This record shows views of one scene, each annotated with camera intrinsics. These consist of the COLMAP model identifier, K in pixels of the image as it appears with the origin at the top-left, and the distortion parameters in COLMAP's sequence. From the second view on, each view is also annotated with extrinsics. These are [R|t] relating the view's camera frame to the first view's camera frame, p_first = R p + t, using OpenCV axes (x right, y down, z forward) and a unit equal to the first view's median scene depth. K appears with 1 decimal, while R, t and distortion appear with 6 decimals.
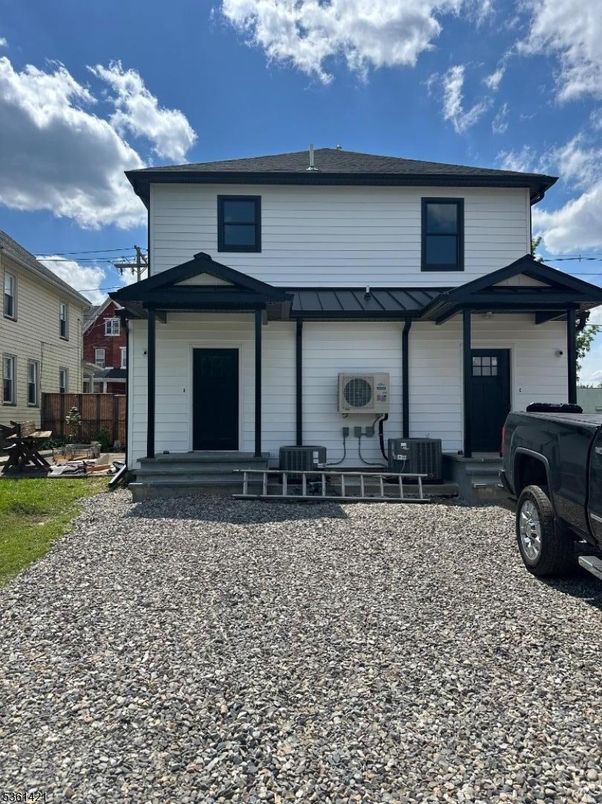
lens RADIAL K [[546.7, 0, 301.0], [0, 546.7, 402.0], [0, 0, 1]] dist [0.175229, -0.265413]
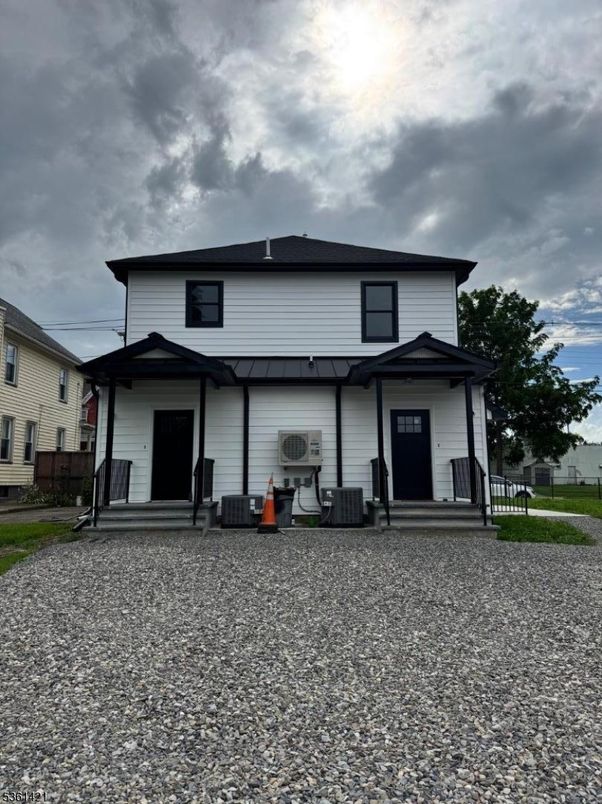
lens RADIAL K [[546.7, 0, 301.0], [0, 546.7, 402.0], [0, 0, 1]] dist [0.175229, -0.265413]
pose [[0.999684, -0.006074, -0.024382, 0.126822], [0.003477, 0.994447, -0.105182, 0.007521], [0.024886, 0.105064, 0.994154, -0.133322]]
